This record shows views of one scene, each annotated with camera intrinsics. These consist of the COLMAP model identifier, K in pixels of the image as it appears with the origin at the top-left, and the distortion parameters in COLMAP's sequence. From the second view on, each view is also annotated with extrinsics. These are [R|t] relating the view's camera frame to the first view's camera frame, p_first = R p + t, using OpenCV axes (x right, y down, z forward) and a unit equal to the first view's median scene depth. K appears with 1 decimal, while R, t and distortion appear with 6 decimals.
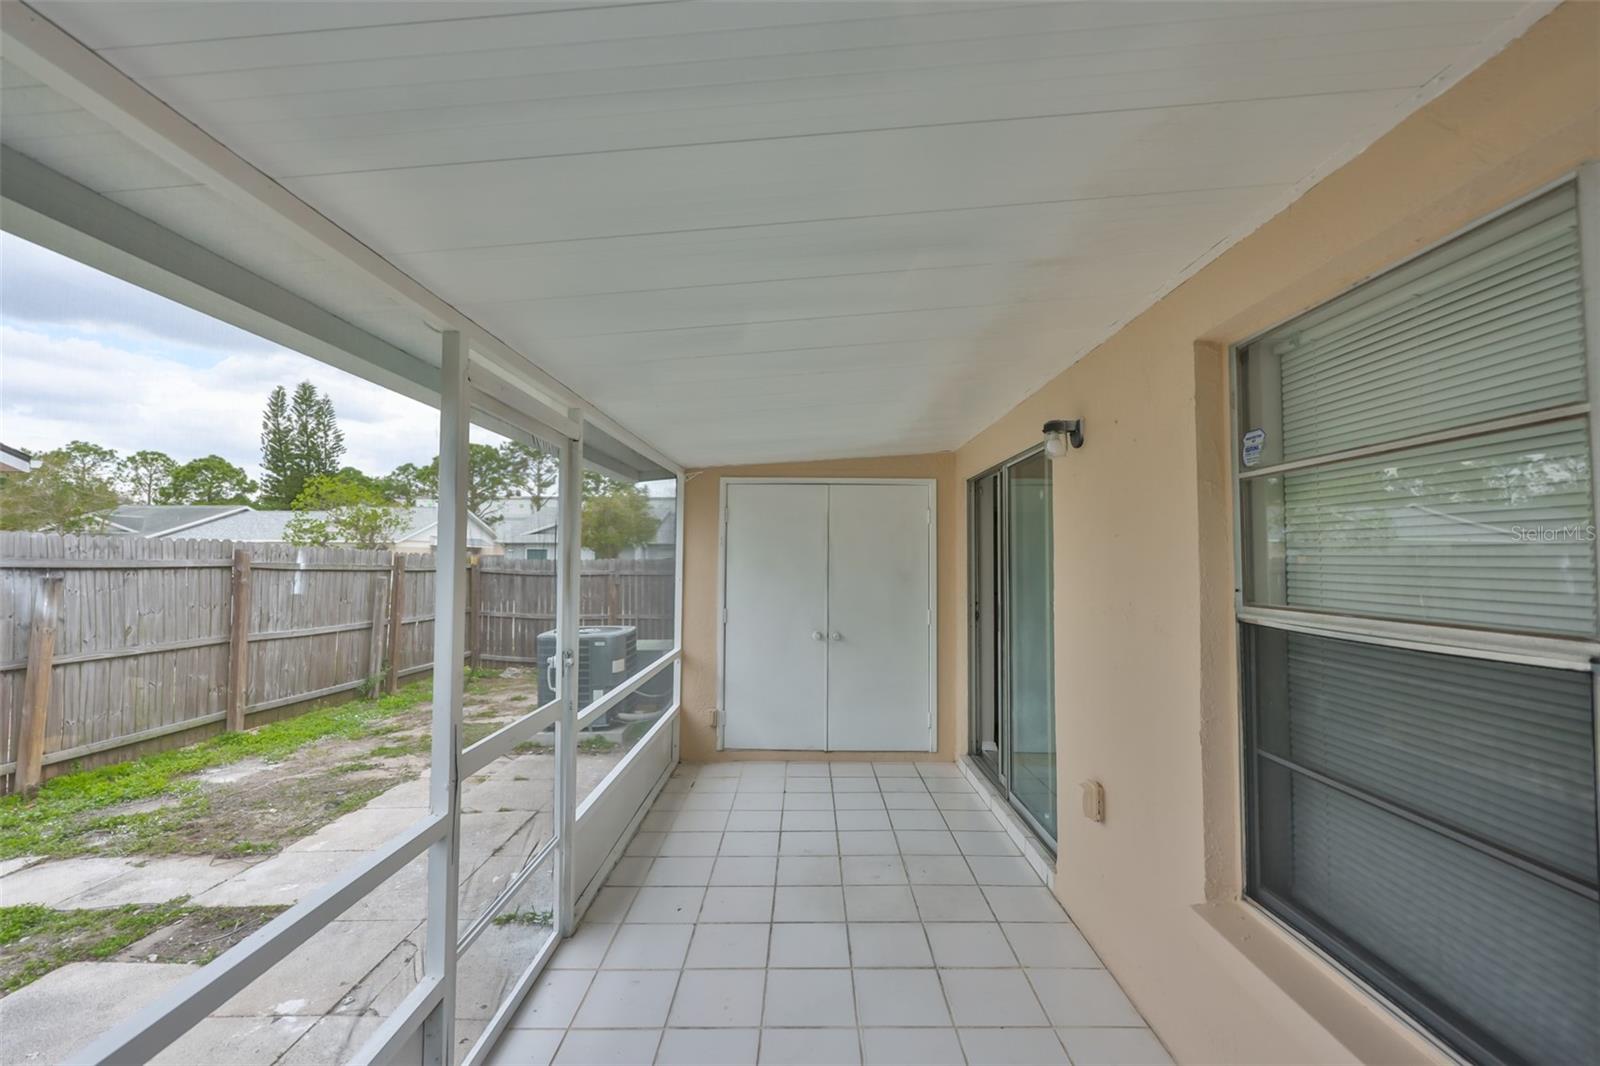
lens RADIAL K [[693.3, 0, 747.5], [0, 693.3, 602.2], [0, 0, 1]] dist [-0.004307, 0.002960]
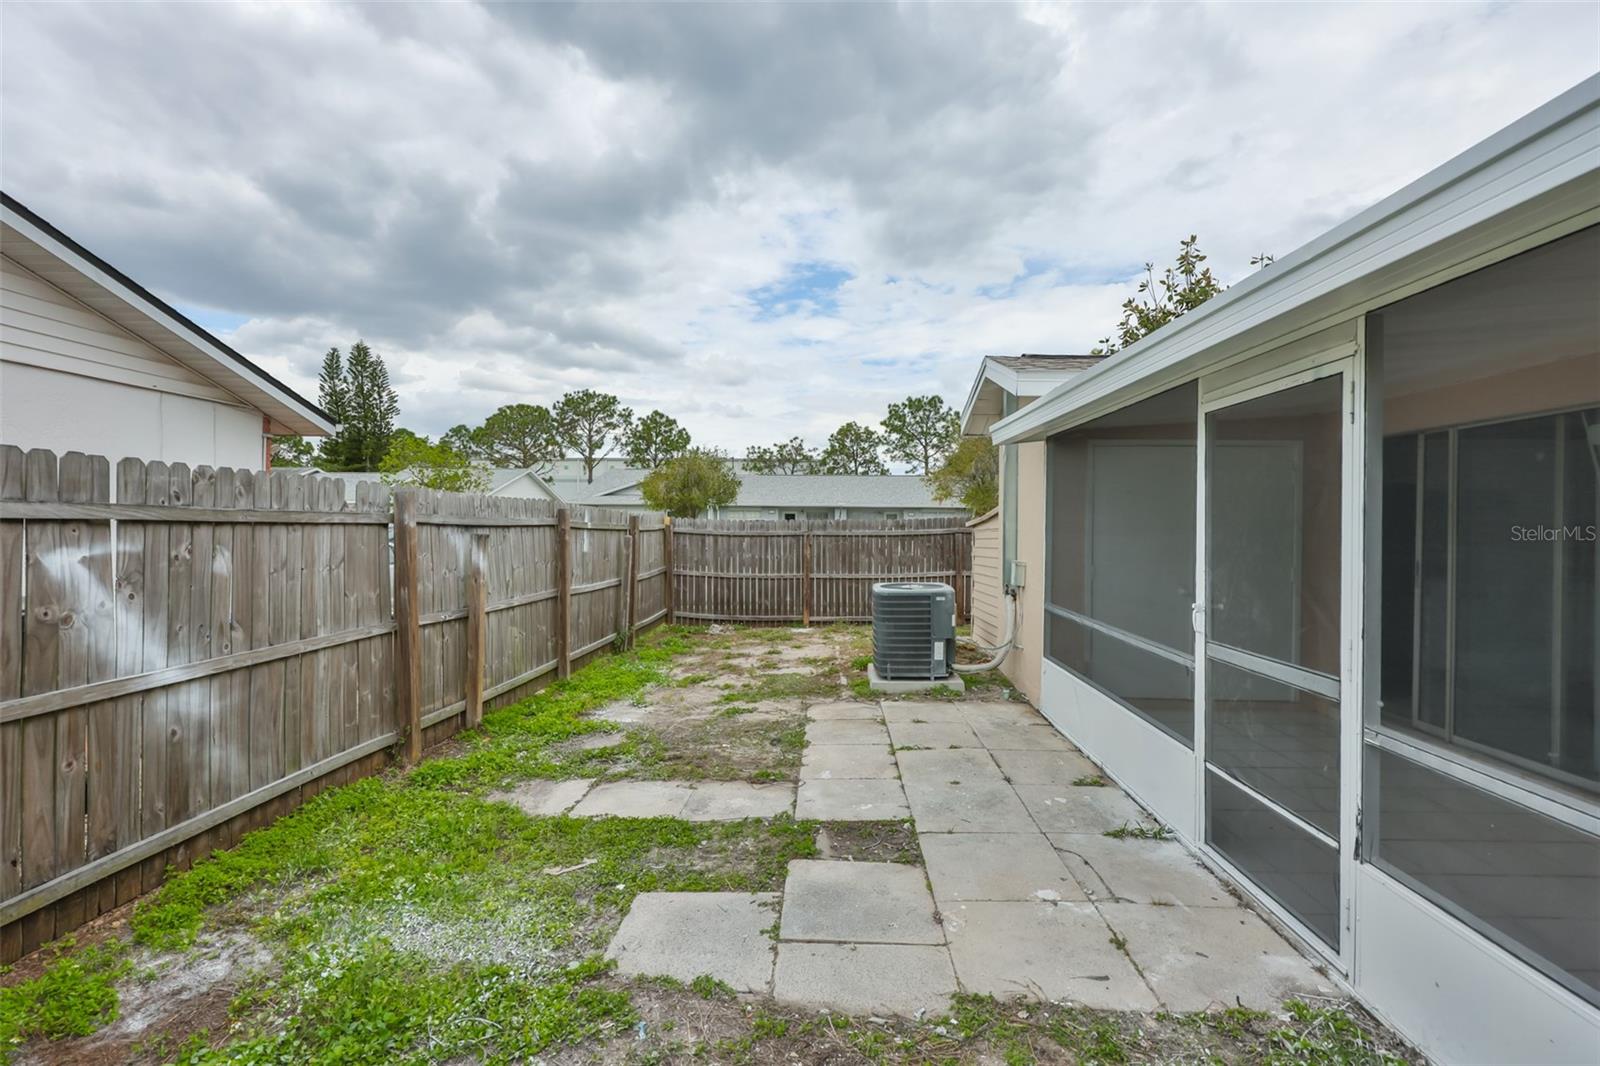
lens RADIAL K [[693.3, 0, 762.3], [0, 693.3, 601.9], [0, 0, 1]] dist [-0.004307, 0.002960]
pose [[0.999336, 0.006309, -0.035879, -0.214943], [-0.004367, 0.998534, 0.053955, 0.004085], [0.036167, -0.053763, 0.997899, -0.033885]]
